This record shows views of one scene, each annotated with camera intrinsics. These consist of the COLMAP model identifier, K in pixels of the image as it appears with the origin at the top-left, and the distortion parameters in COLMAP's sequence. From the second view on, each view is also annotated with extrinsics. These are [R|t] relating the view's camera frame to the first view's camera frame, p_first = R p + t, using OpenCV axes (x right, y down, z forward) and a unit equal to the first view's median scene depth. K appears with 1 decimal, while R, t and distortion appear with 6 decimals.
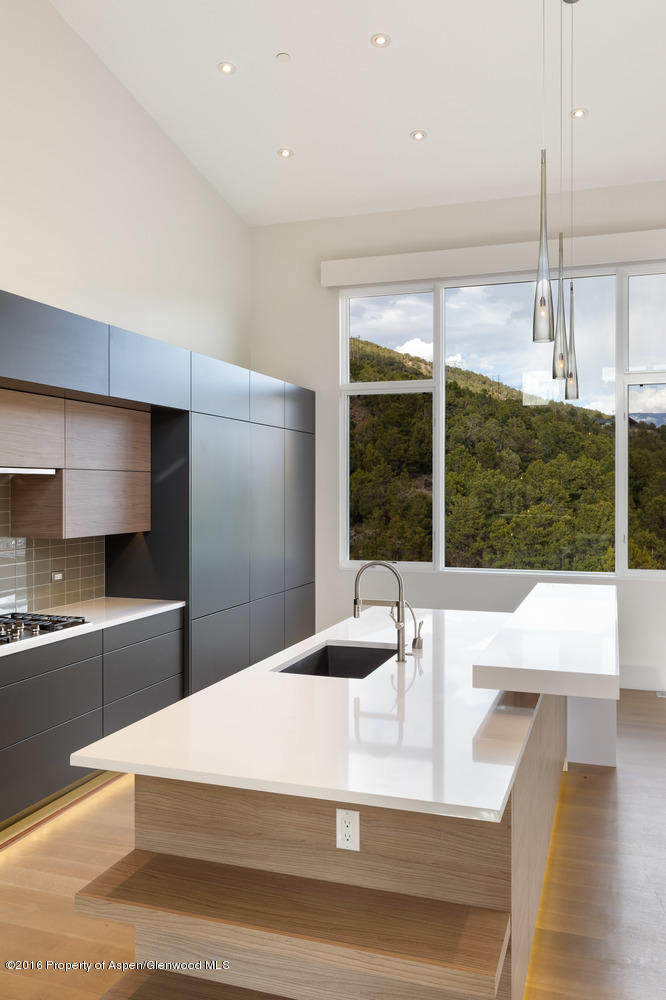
lens RADIAL K [[810.1, 0, 333.0], [0, 810.1, 500.0], [0, 0, 1]] dist [-0.006708, -0.001189]
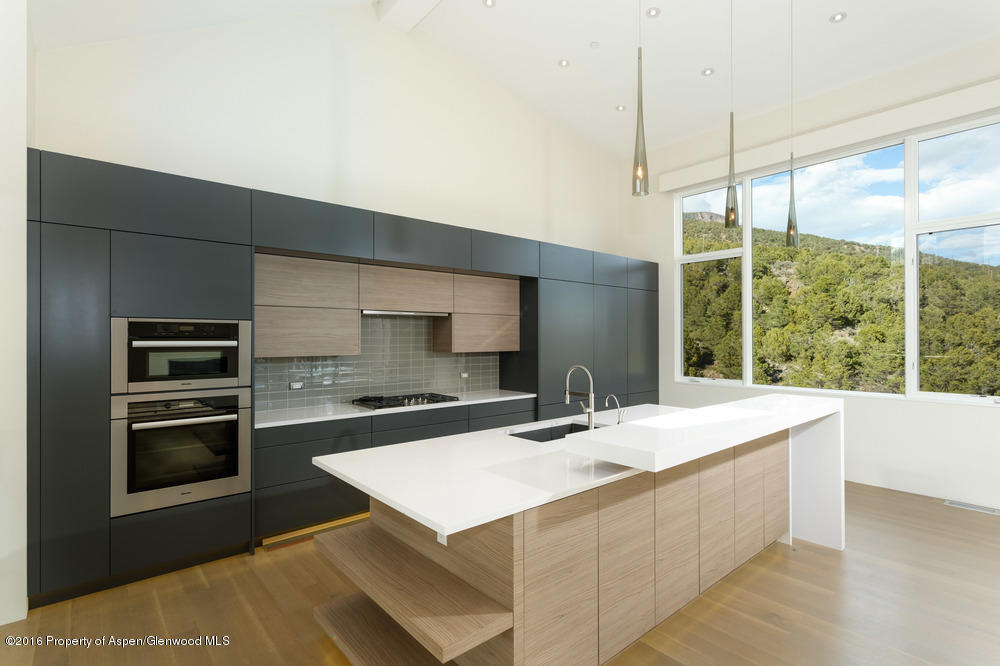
lens RADIAL K [[483.2, 0, 498.5], [0, 483.2, 336.6], [0, 0, 1]] dist [0.002969, 0.000294]
pose [[0.866232, -0.004742, -0.499619, 0.231609], [-0.003855, 0.999862, -0.016173, 0.024591], [0.499627, 0.015936, 0.866094, 0.108388]]
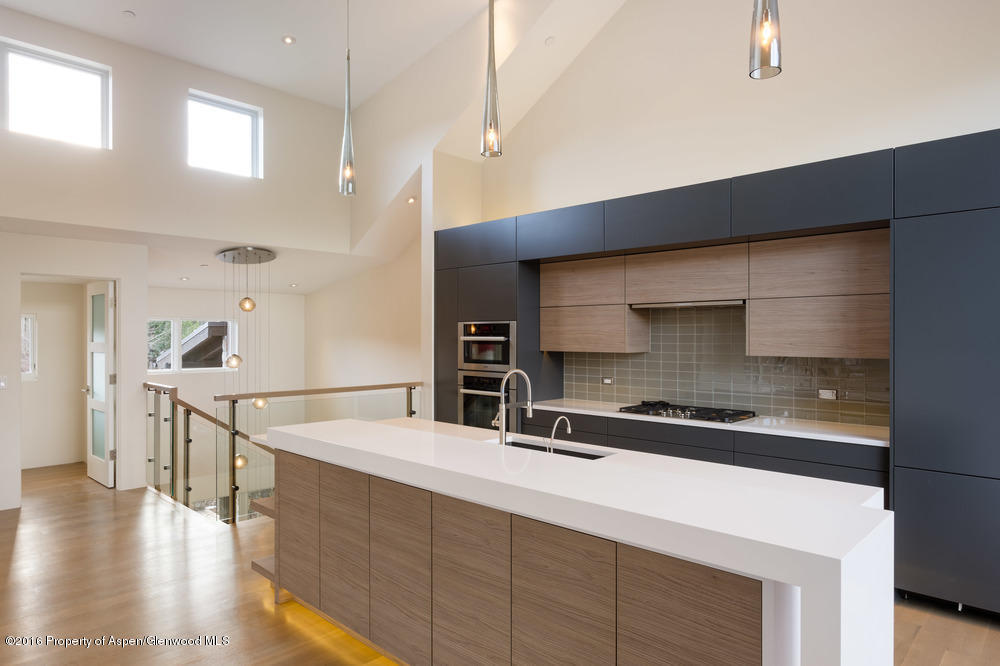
lens RADIAL K [[617.1, 0, 500.0], [0, 617.1, 333.0], [0, 0, 1]] dist [-0.003520, -0.000269]
pose [[-0.419568, -0.002740, -0.907720, 0.559675], [-0.013127, 0.999909, 0.003050, 0.012558], [0.907629, 0.013196, -0.419566, 0.864947]]
